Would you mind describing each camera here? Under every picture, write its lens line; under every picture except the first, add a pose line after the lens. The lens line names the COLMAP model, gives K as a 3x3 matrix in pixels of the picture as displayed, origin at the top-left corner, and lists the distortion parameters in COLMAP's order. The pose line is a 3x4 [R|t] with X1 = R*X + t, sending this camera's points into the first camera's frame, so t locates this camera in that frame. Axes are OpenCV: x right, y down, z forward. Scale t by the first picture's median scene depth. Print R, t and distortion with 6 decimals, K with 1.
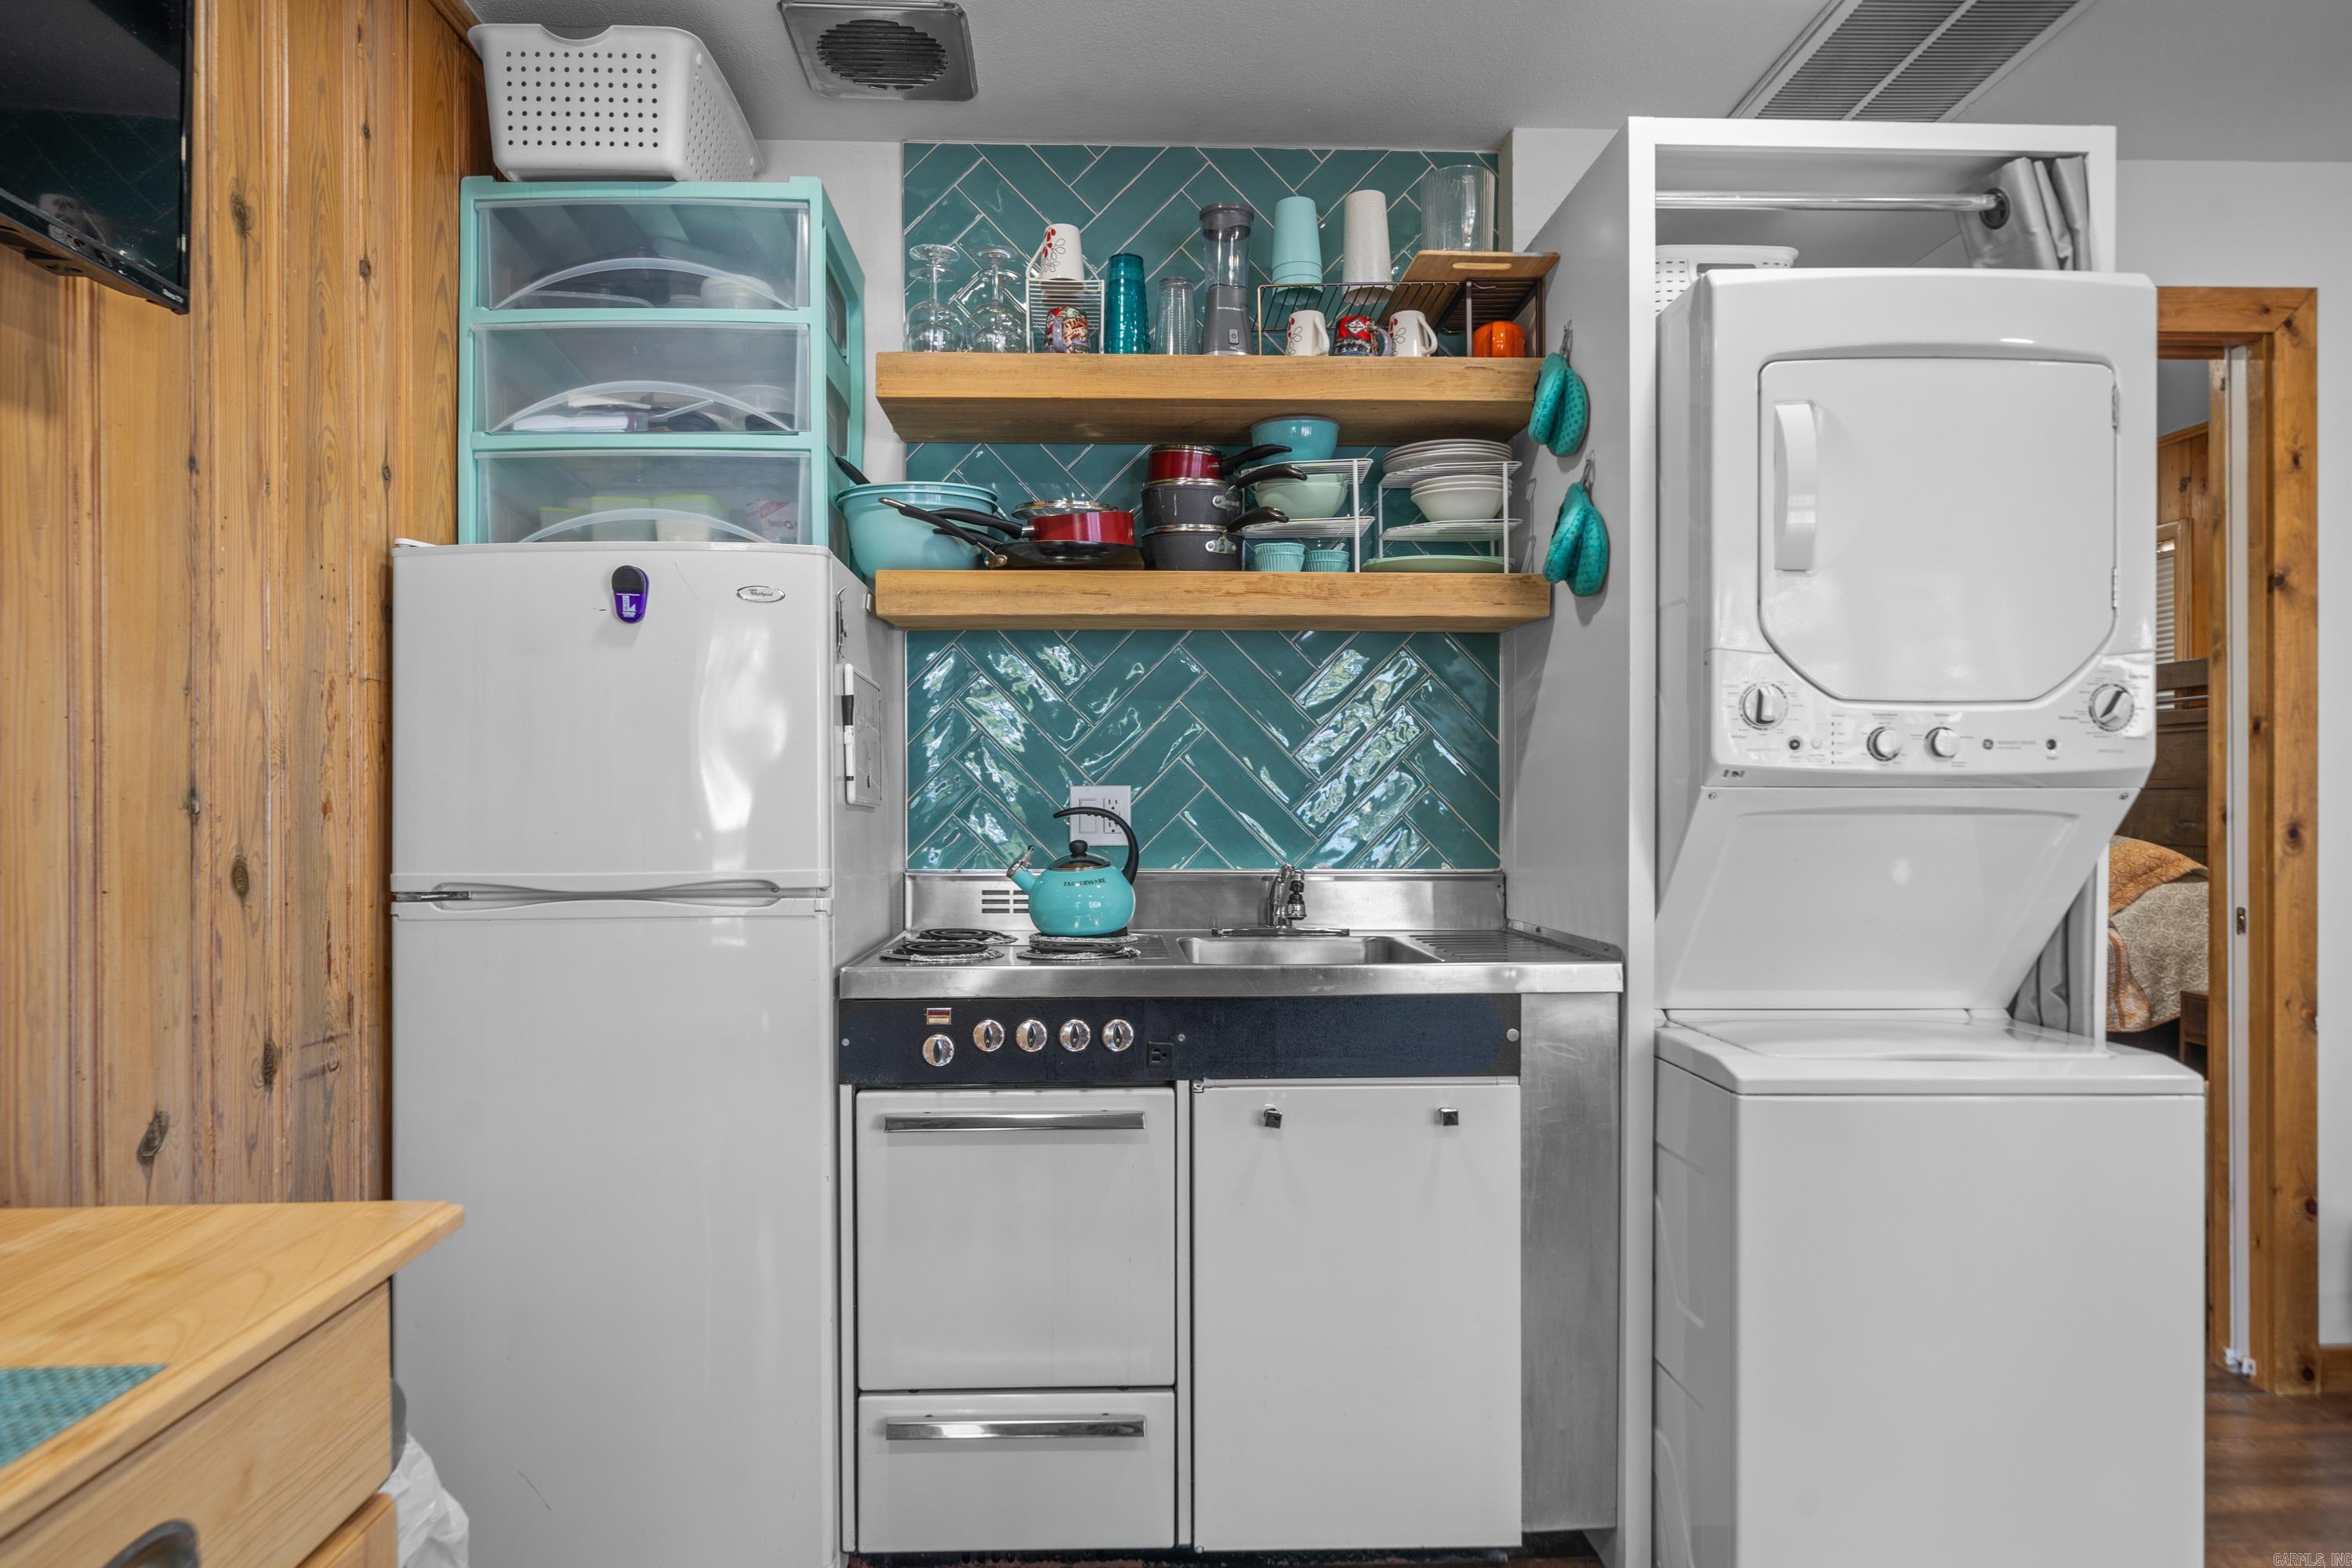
lens RADIAL K [[1386.9, 0, 1138.3], [0, 1386.9, 798.7], [0, 0, 1]] dist [0.003053, -0.000549]
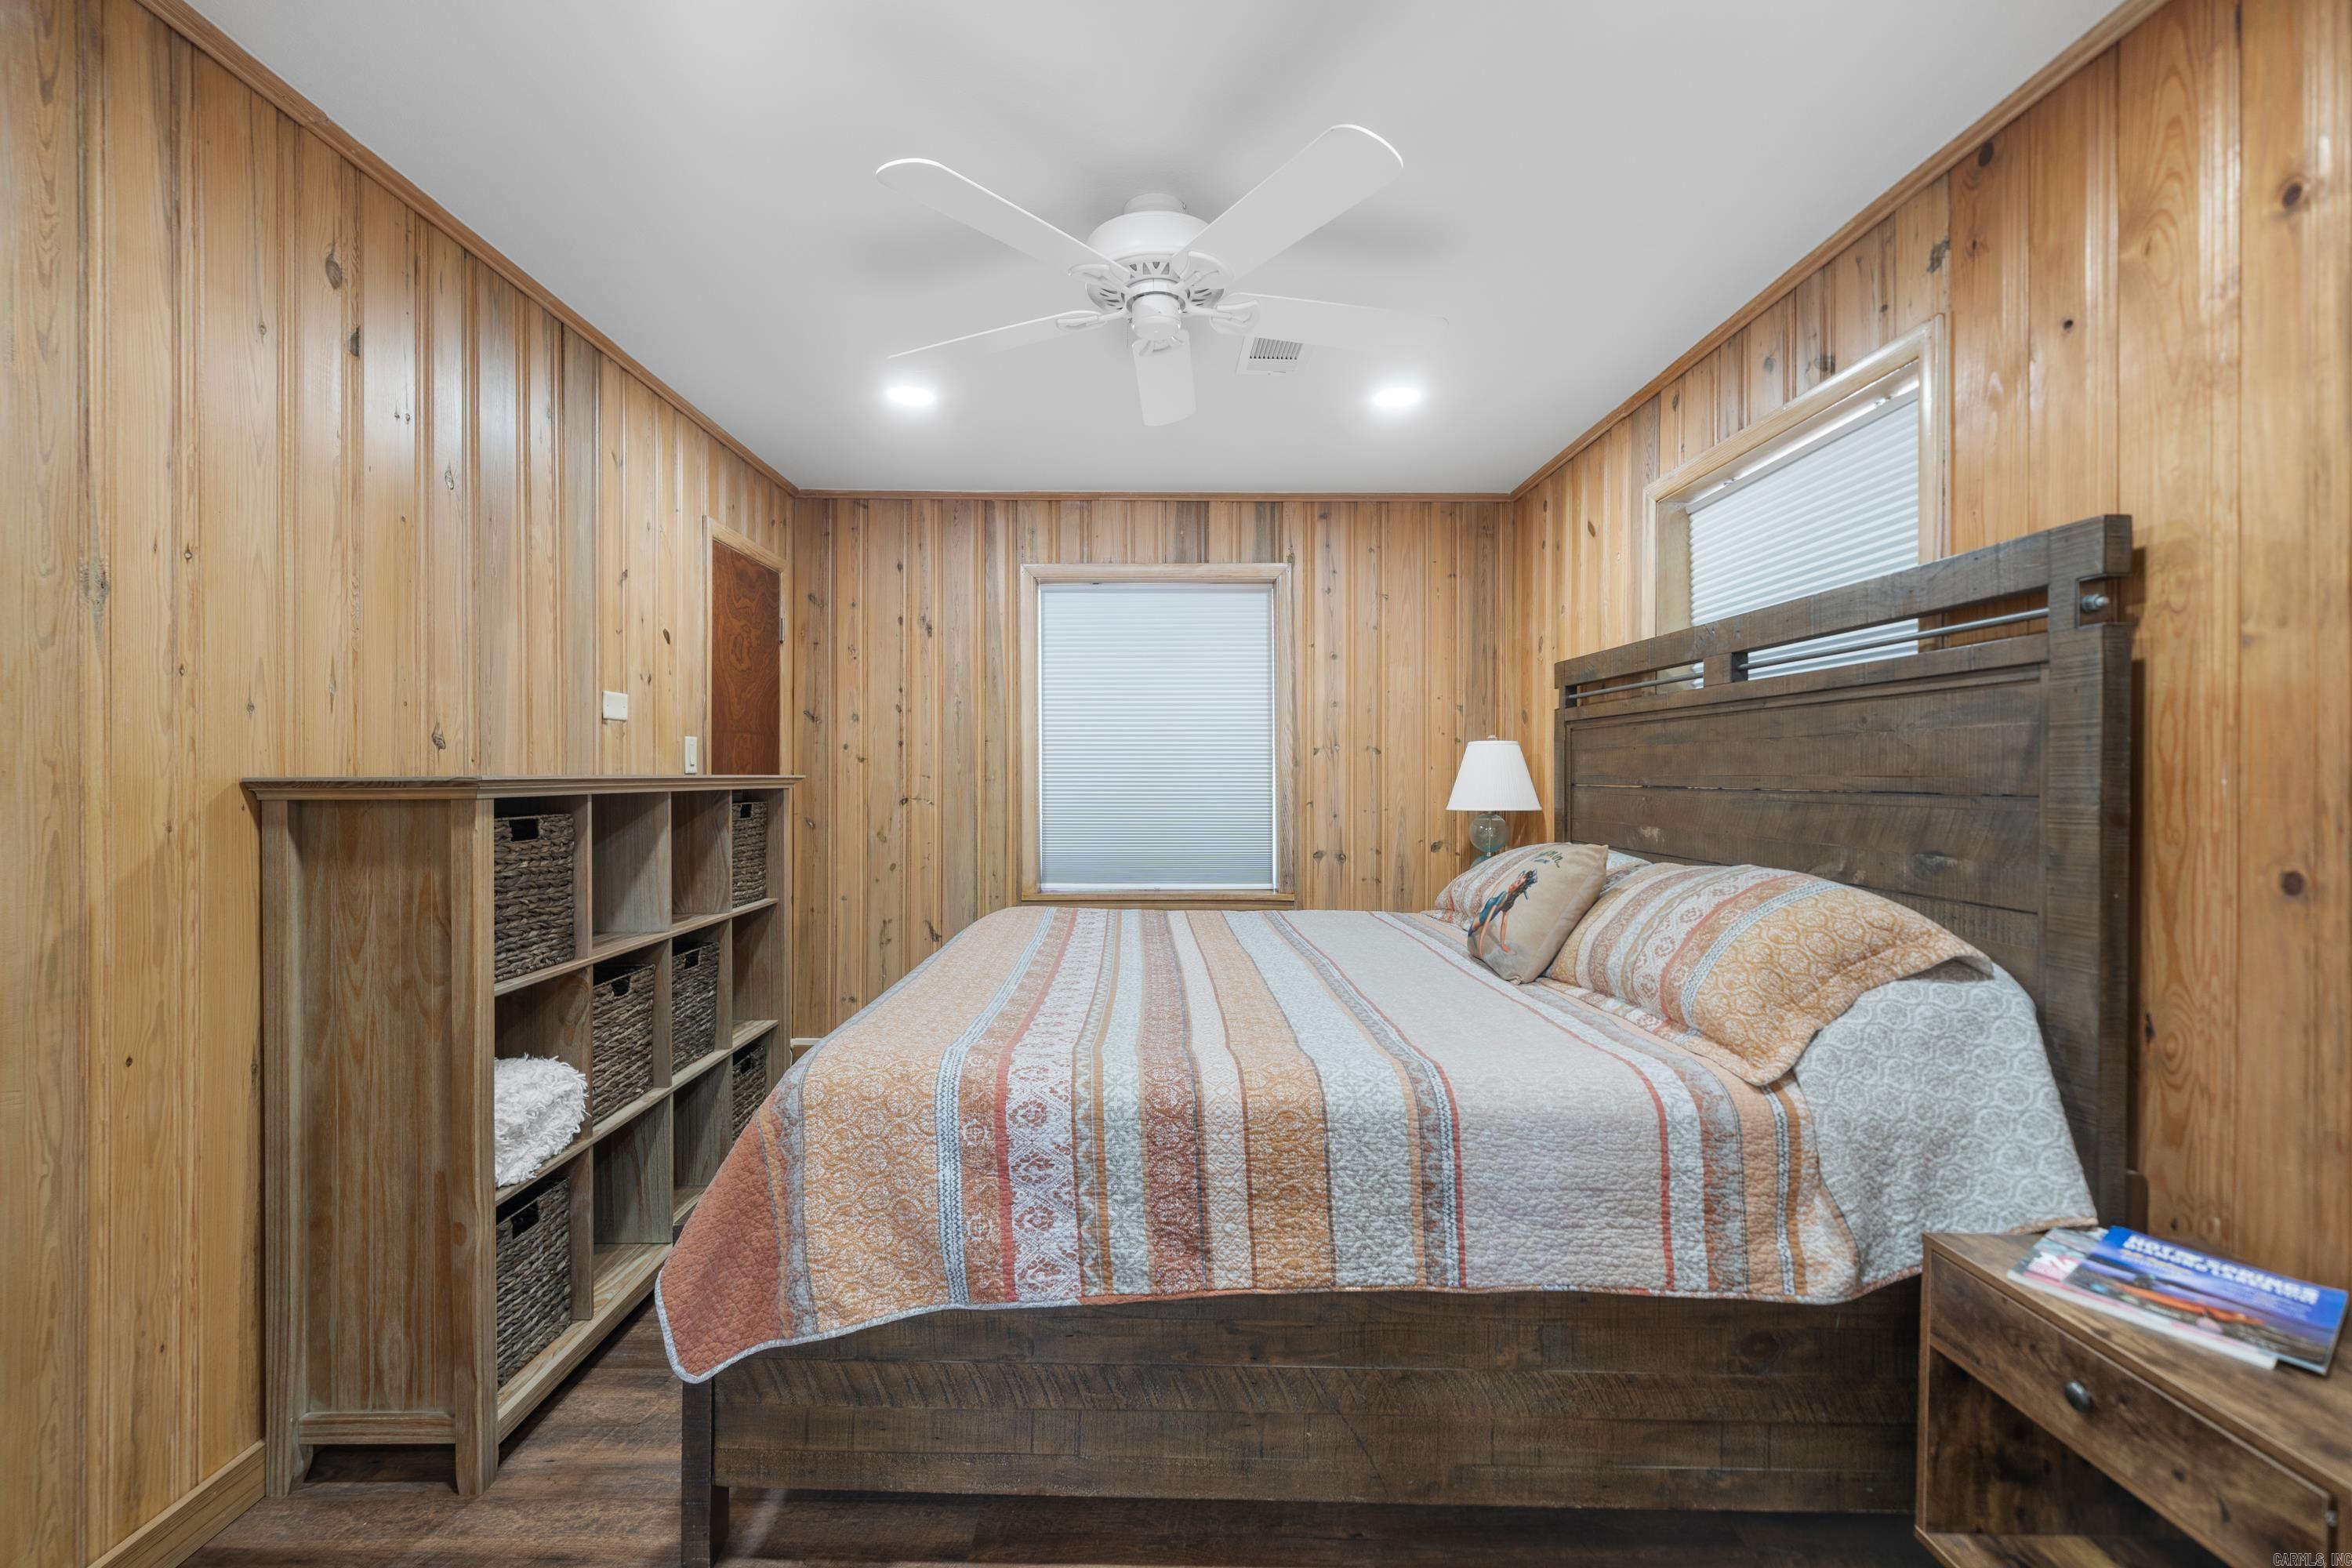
lens RADIAL K [[969.0, 0, 1166.5], [0, 969.0, 773.7], [0, 0, 1]] dist [-0.000792, -0.000333]
pose [[0.999542, 0.008565, -0.029008, 0.970212], [-0.008524, 0.999962, 0.001549, -0.029537], [0.029021, -0.001301, 0.999578, 1.283752]]
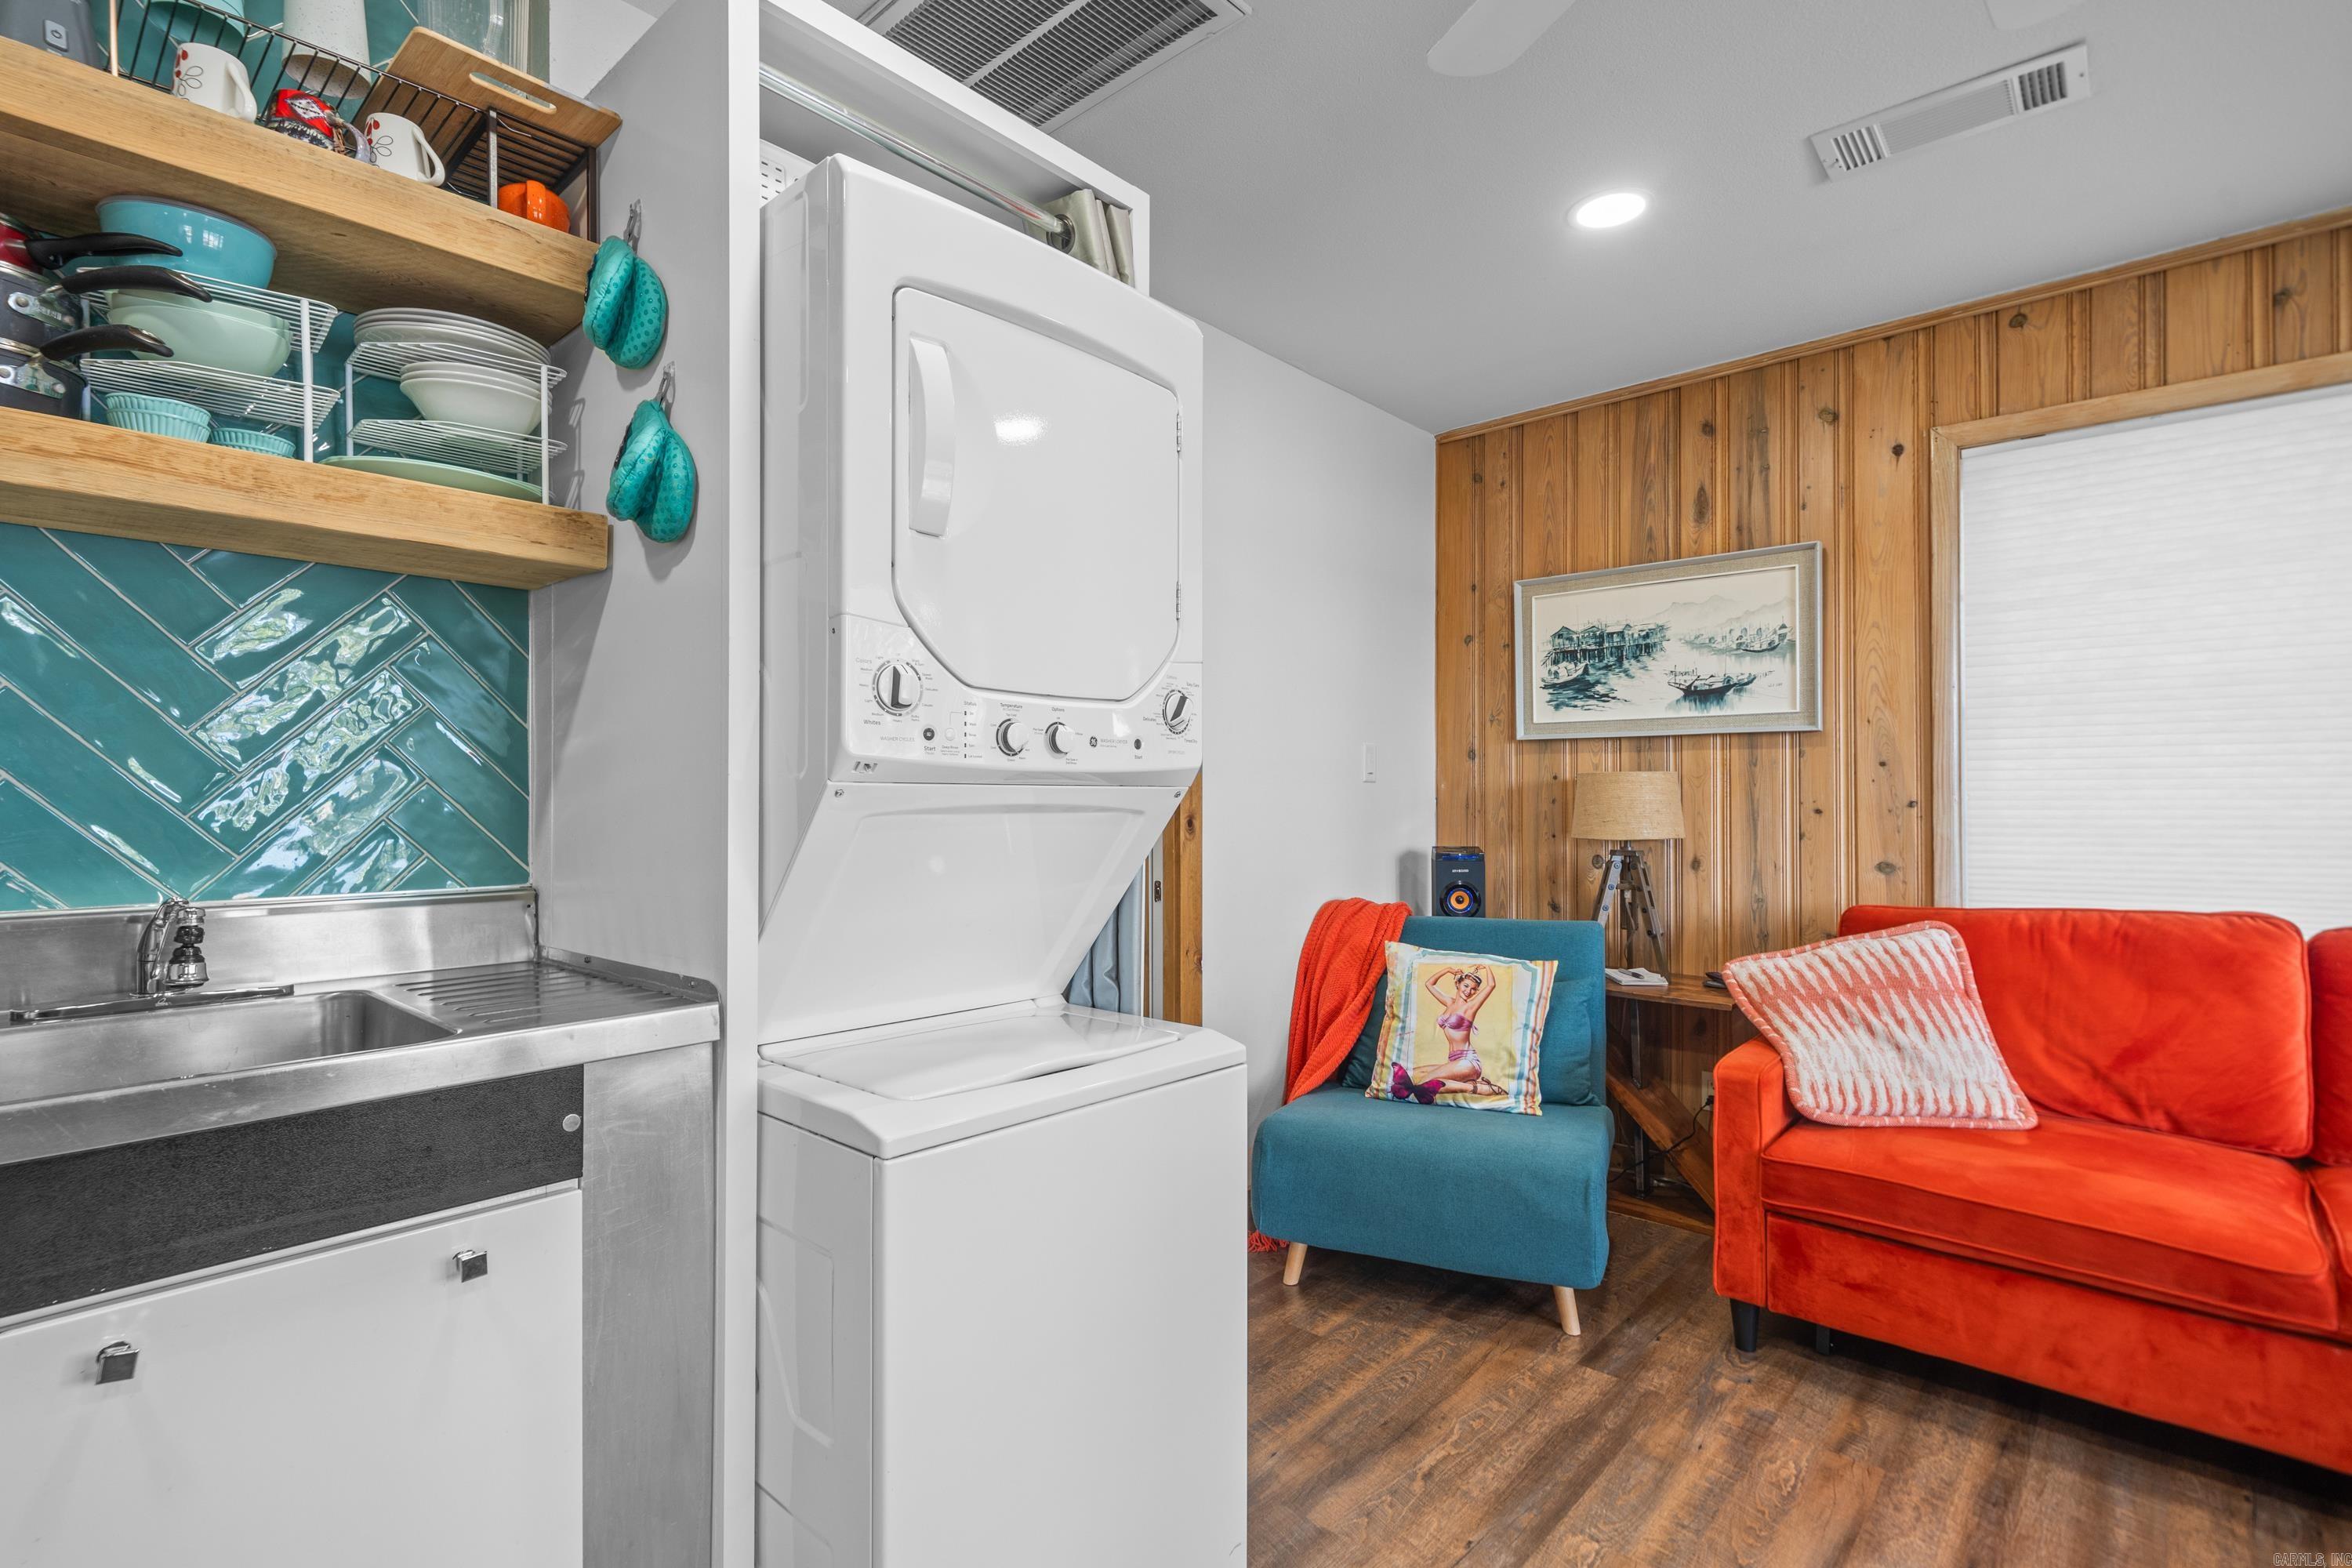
lens RADIAL K [[1121.9, 0, 1159.0], [0, 1121.9, 791.9], [0, 0, 1]] dist [-0.000156, 0.001103]
pose [[0.696303, 0.002787, 0.717743, 0.059467], [0.000153, 0.999992, -0.004031, -0.000089], [-0.717748, 0.002916, 0.696297, 0.352166]]
